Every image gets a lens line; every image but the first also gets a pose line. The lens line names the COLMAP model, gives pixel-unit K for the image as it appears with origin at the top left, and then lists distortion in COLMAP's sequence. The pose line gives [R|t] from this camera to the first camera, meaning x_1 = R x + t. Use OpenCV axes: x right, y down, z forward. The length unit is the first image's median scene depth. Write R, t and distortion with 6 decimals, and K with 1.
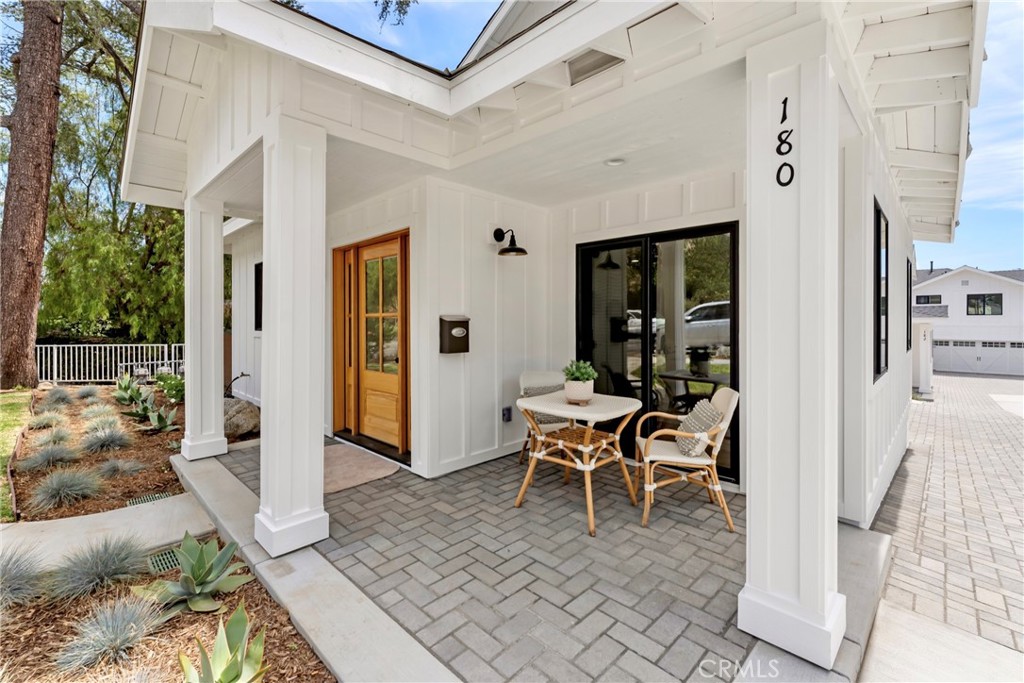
lens RADIAL K [[420.6, 0, 511.0], [0, 420.6, 327.8], [0, 0, 1]] dist [-0.004167, -0.000438]
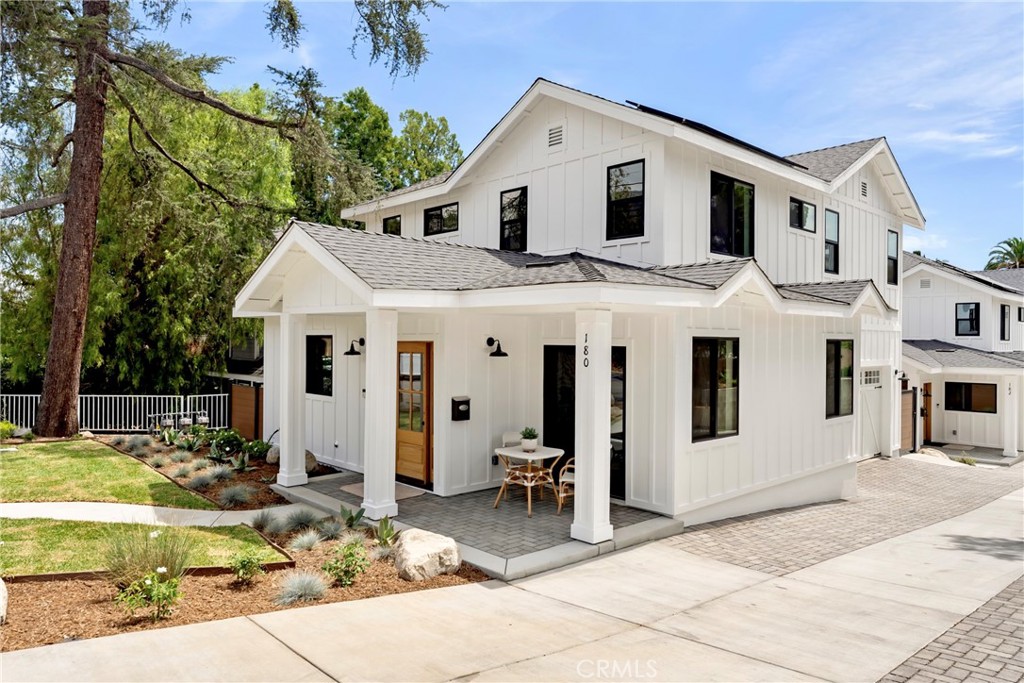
lens RADIAL K [[688.4, 0, 513.5], [0, 688.4, 340.9], [0, 0, 1]] dist [-0.015162, 0.000536]
pose [[0.998479, 0.006871, -0.054709, 0.206145], [-0.007215, 0.999955, -0.006108, -0.225889], [0.054665, 0.006494, 0.998484, -1.596735]]
